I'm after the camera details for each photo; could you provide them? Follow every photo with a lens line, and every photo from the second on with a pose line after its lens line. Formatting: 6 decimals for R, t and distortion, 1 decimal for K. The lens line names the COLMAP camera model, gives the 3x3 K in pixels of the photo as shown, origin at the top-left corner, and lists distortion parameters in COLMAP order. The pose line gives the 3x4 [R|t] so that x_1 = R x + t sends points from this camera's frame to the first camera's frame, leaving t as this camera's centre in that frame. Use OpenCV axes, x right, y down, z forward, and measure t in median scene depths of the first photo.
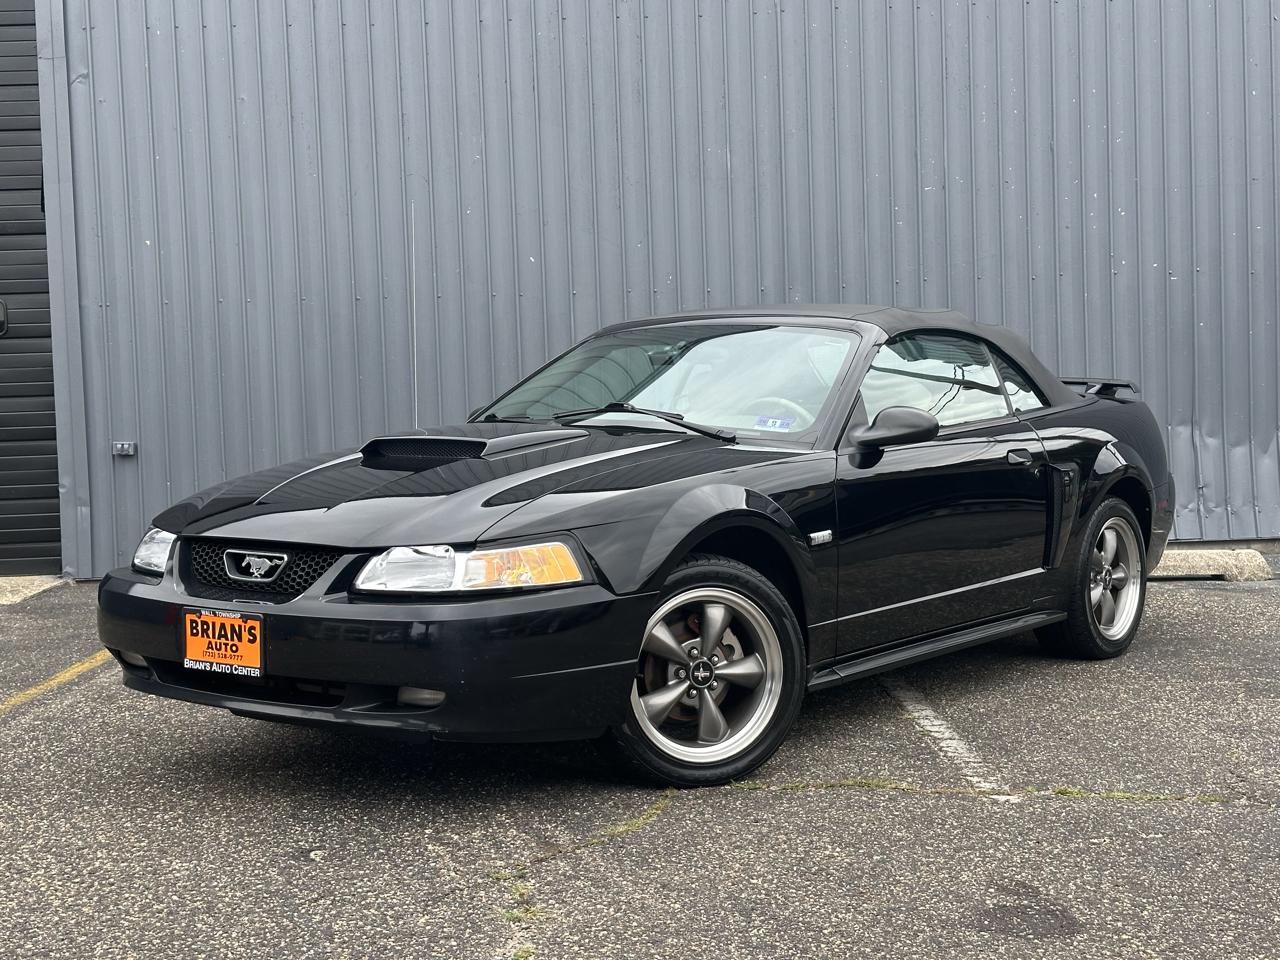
lens RADIAL K [[1786.5, 0, 627.8], [0, 1786.5, 480.5], [0, 0, 1]] dist [0.125173, 0.000000]
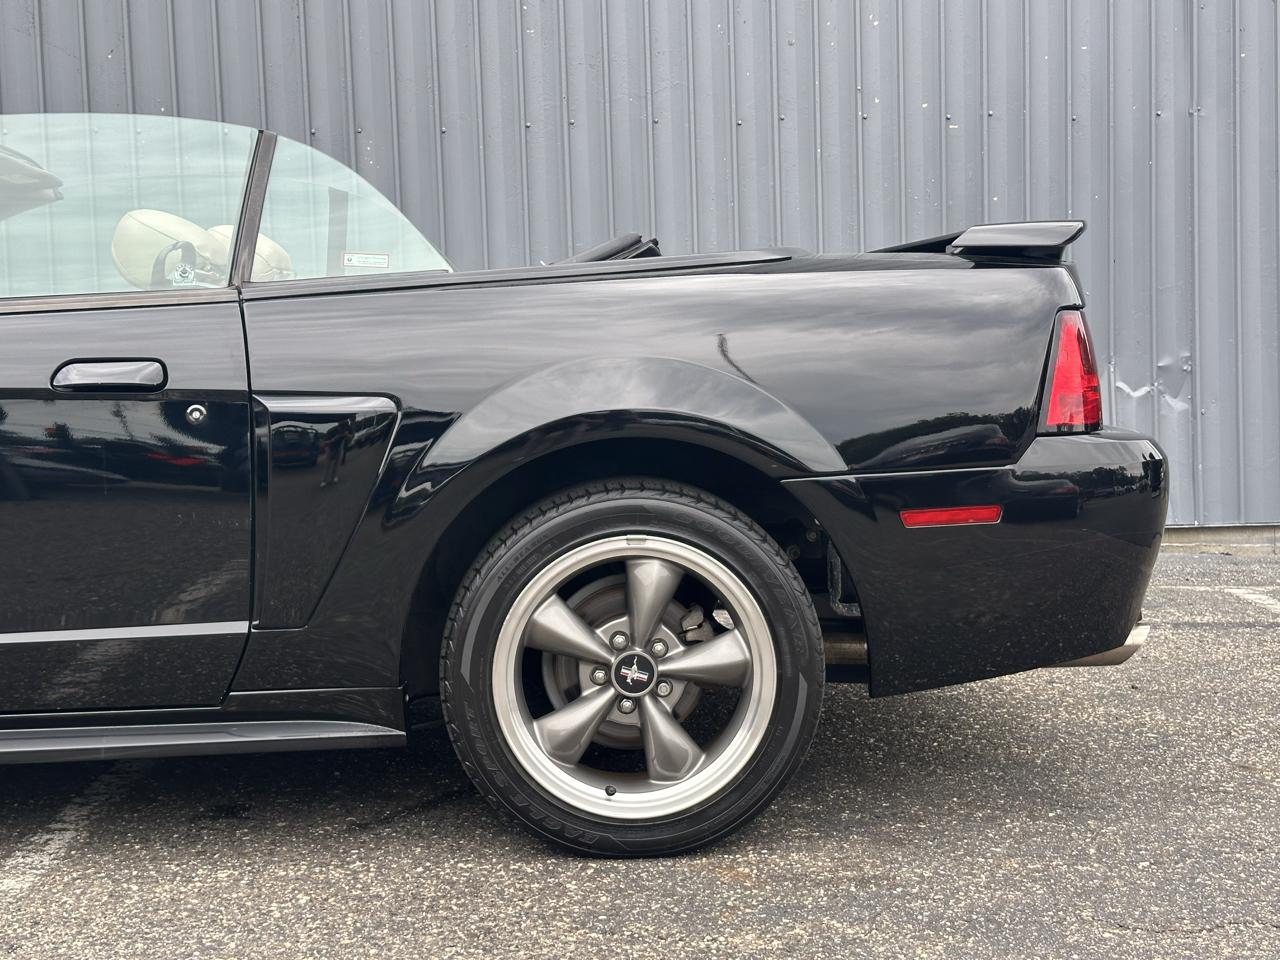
lens RADIAL K [[1786.5, 0, 657.8], [0, 1786.5, 478.6], [0, 0, 1]] dist [0.125173, 0.000000]
pose [[0.999586, 0.005015, 0.028347, 0.181601], [-0.005716, 0.999679, 0.024687, -0.001471], [-0.028214, -0.024839, 0.999293, 0.363805]]
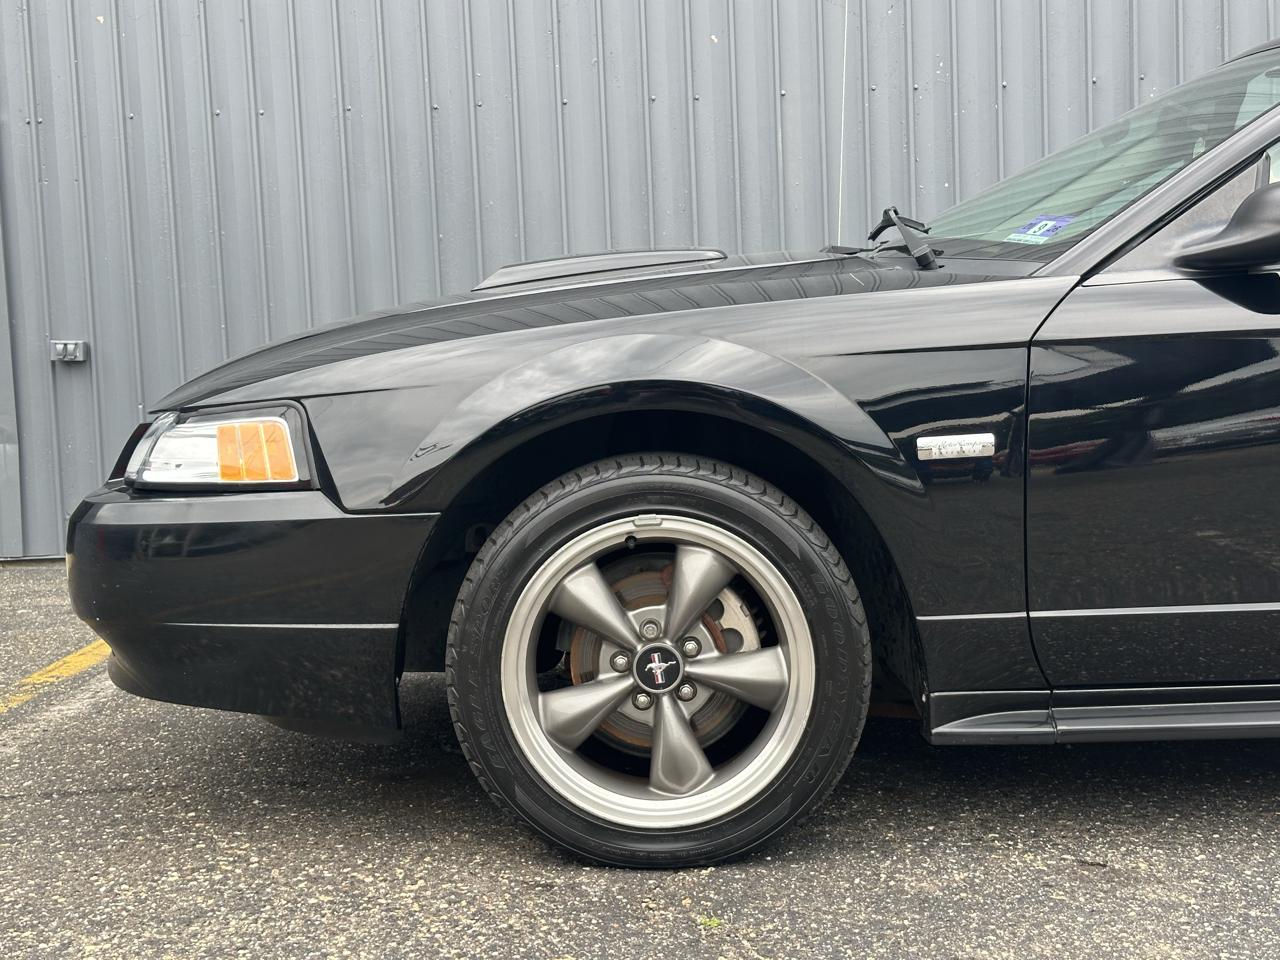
lens RADIAL K [[1786.5, 0, 638.5], [0, 1786.5, 469.5], [0, 0, 1]] dist [0.125173, 0.000000]
pose [[0.998694, -0.004167, -0.050920, -0.049083], [0.005718, 0.999523, 0.030352, 0.005529], [0.050770, -0.030604, 0.998241, 0.379950]]
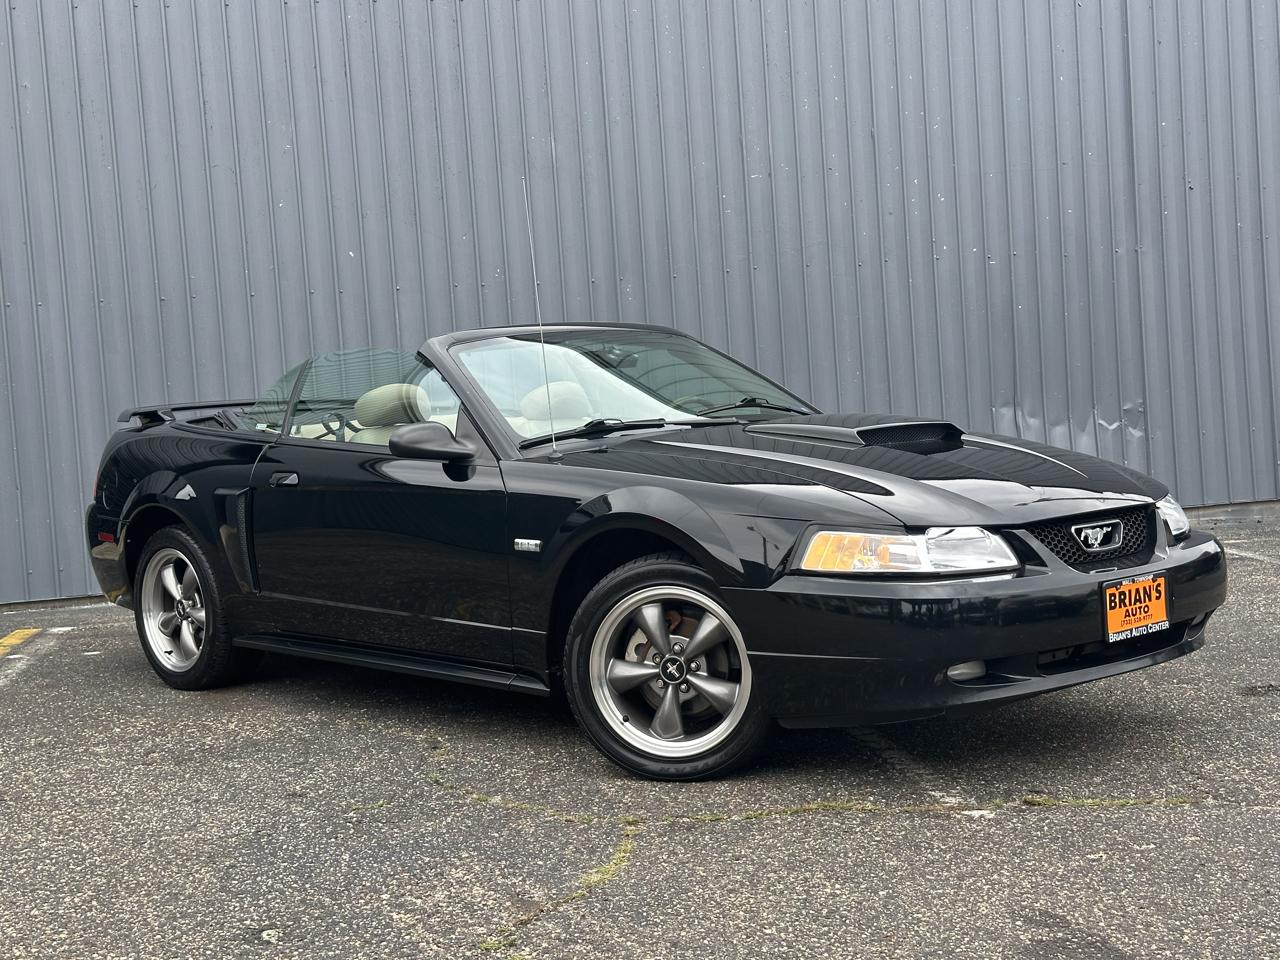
lens RADIAL K [[1786.5, 0, 650.7], [0, 1786.5, 470.8], [0, 0, 1]] dist [0.125173, 0.000000]
pose [[0.987714, -0.037983, 0.151585, -0.045725], [0.037410, 0.999278, 0.006633, -0.008883], [-0.151728, -0.000880, 0.988422, 0.032788]]
